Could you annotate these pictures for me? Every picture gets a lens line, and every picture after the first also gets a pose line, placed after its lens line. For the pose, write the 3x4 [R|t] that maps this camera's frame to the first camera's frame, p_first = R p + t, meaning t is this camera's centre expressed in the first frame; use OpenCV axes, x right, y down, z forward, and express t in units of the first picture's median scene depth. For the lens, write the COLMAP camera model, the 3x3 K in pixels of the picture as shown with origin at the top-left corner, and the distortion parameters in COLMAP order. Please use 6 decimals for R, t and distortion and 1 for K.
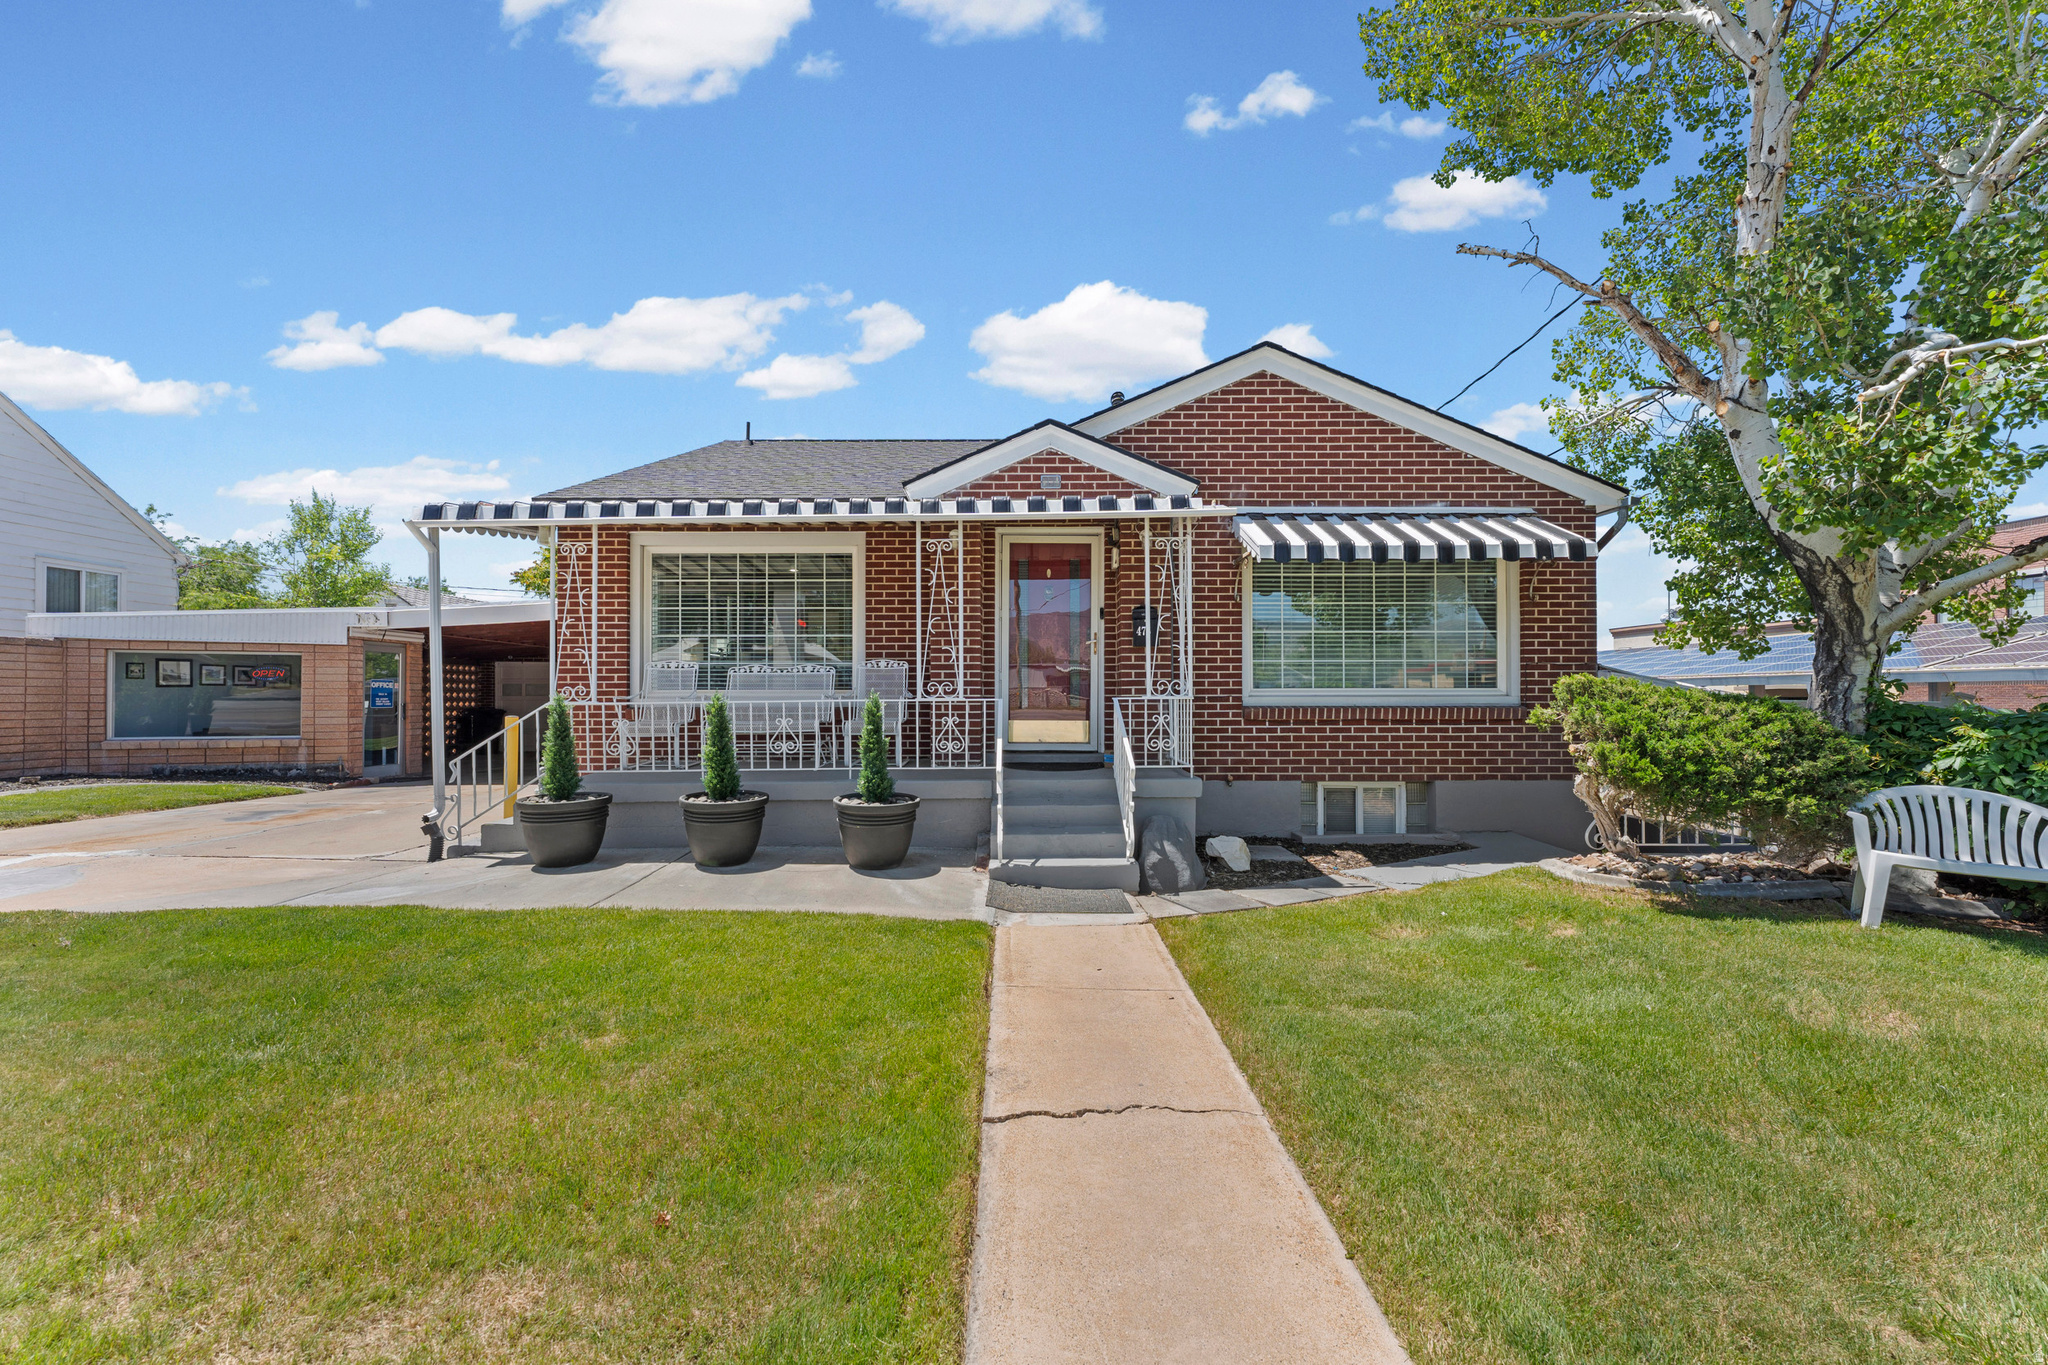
lens RADIAL K [[824.8, 0, 1024.4], [0, 824.8, 690.6], [0, 0, 1]] dist [0.000689, -0.000048]
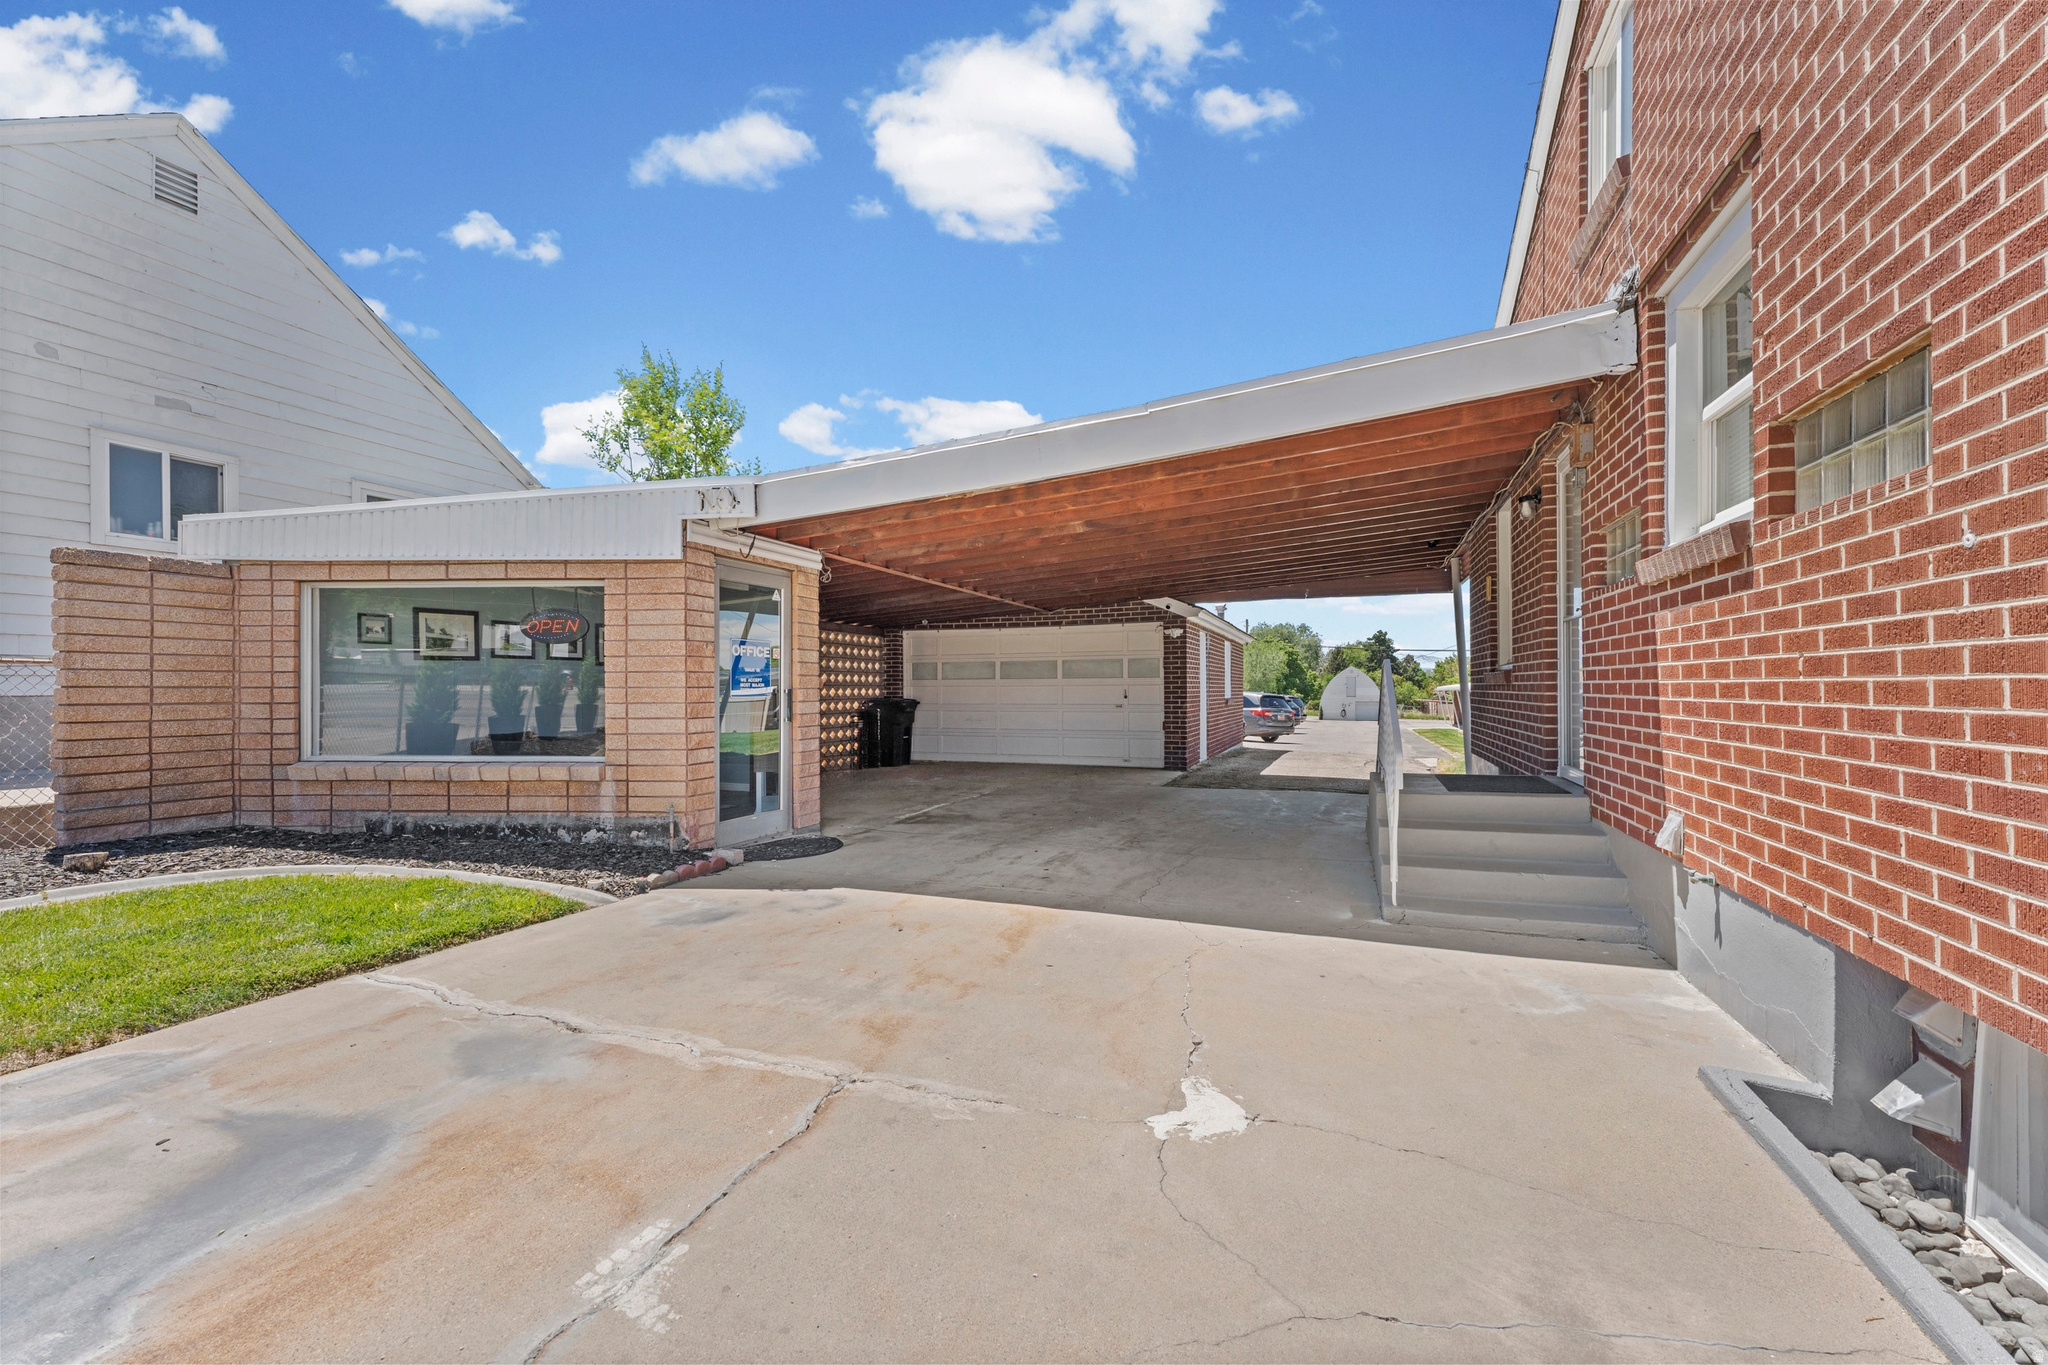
lens RADIAL K [[824.8, 0, 1026.4], [0, 824.8, 686.5], [0, 0, 1]] dist [0.000689, -0.000048]
pose [[0.929812, -0.004552, -0.368007, -0.465461], [0.007551, 0.999949, 0.006709, 0.012812], [0.367957, -0.009017, 0.929799, 0.630323]]
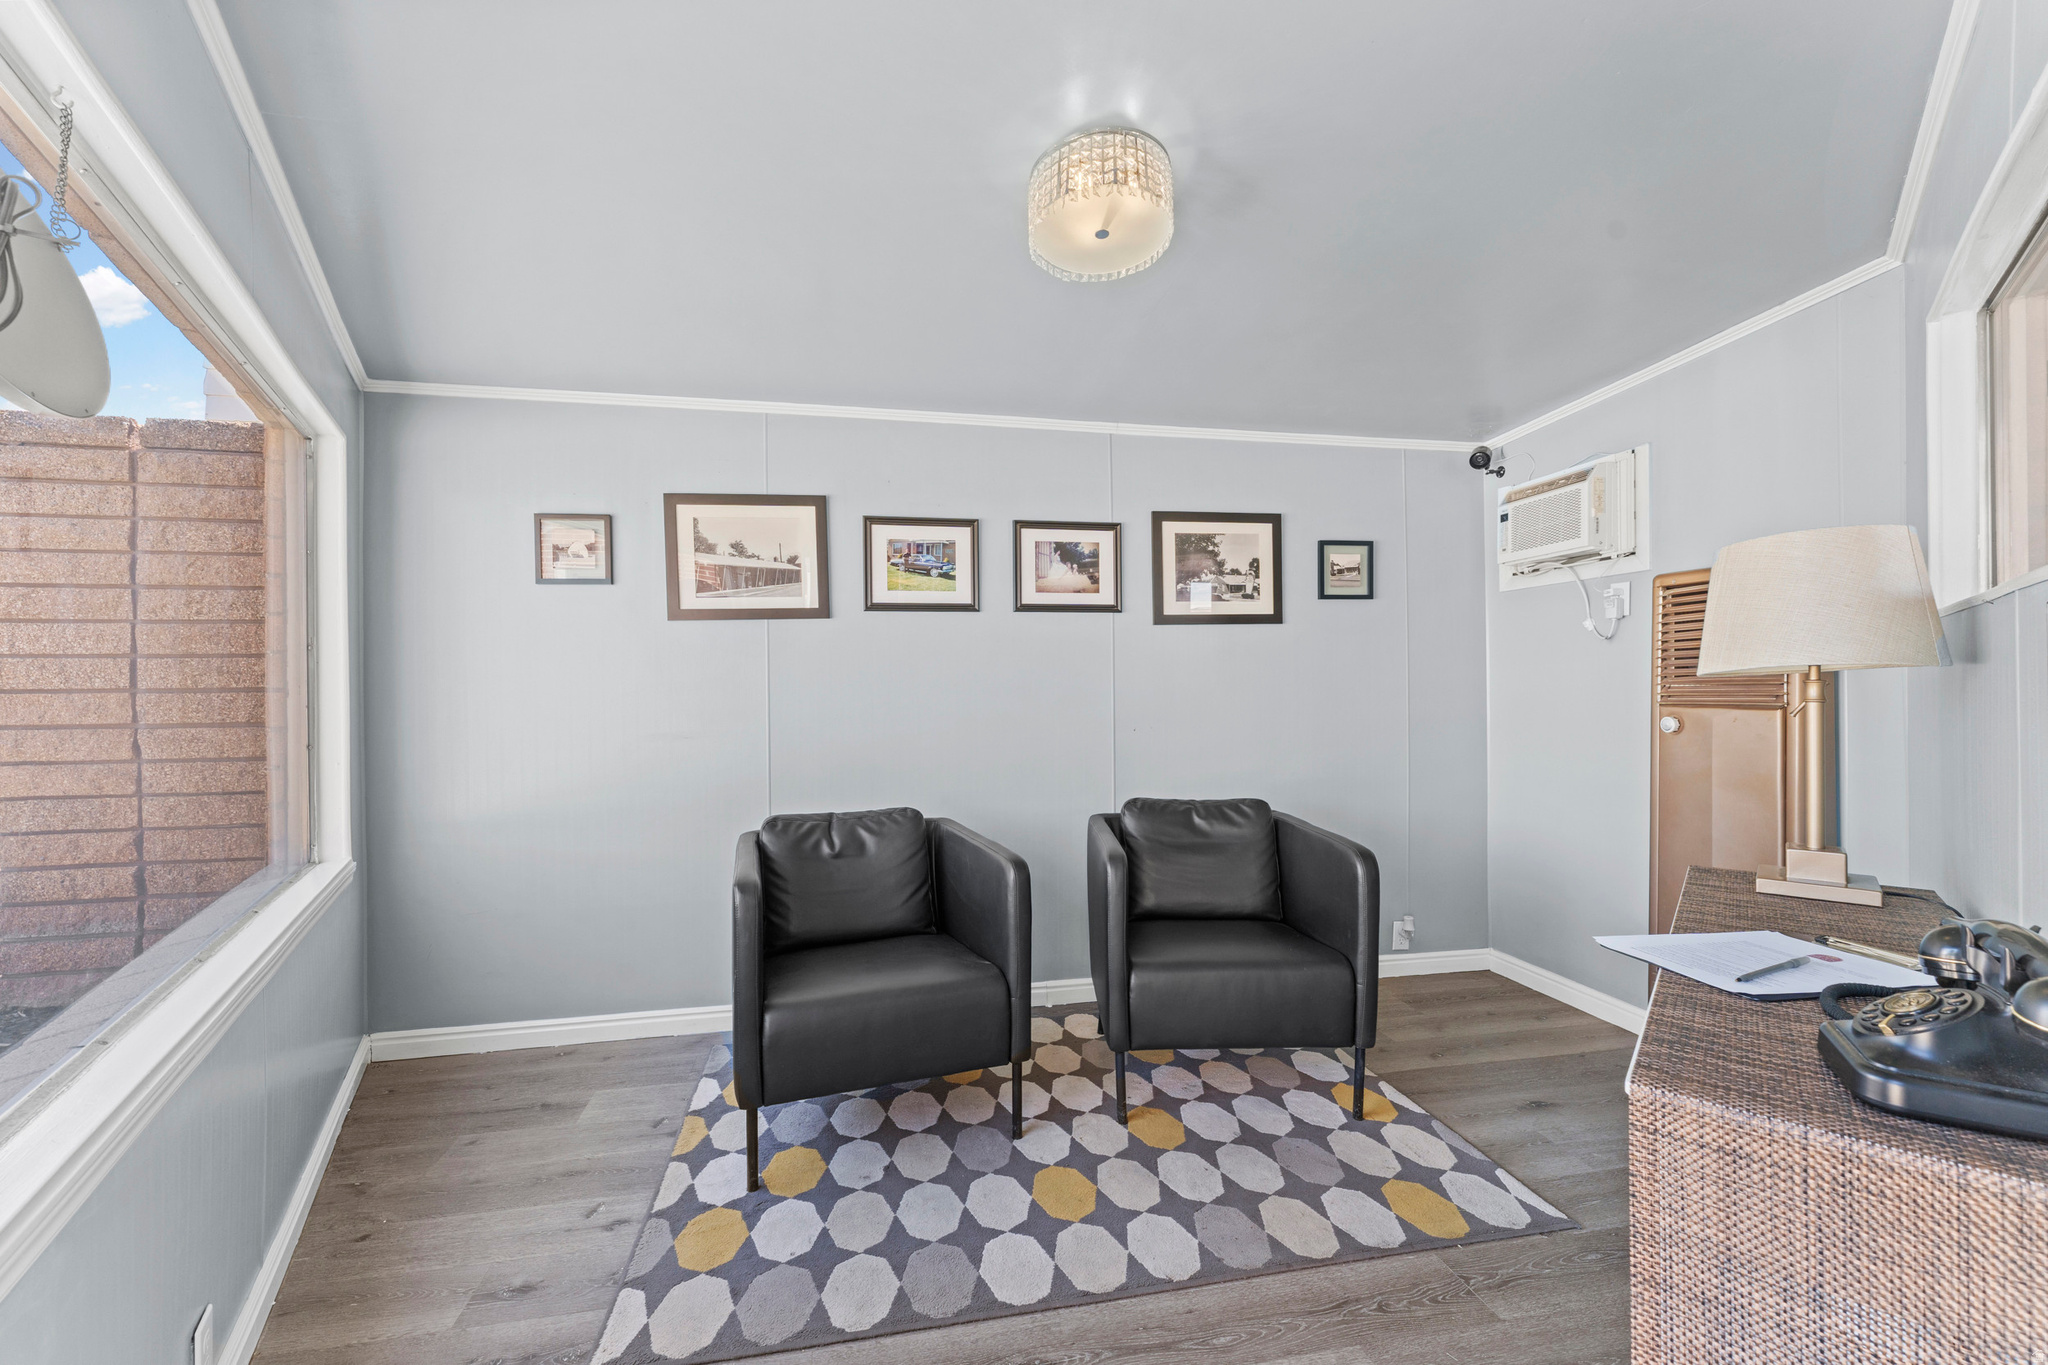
lens RADIAL K [[824.8, 0, 1021.9], [0, 824.8, 695.5], [0, 0, 1]] dist [0.000689, -0.000048]
pose [[0.189390, -0.005288, -0.981888, -1.408812], [0.020532, 0.999788, -0.001424, 0.029278], [0.981687, -0.019890, 0.189458, 1.777029]]
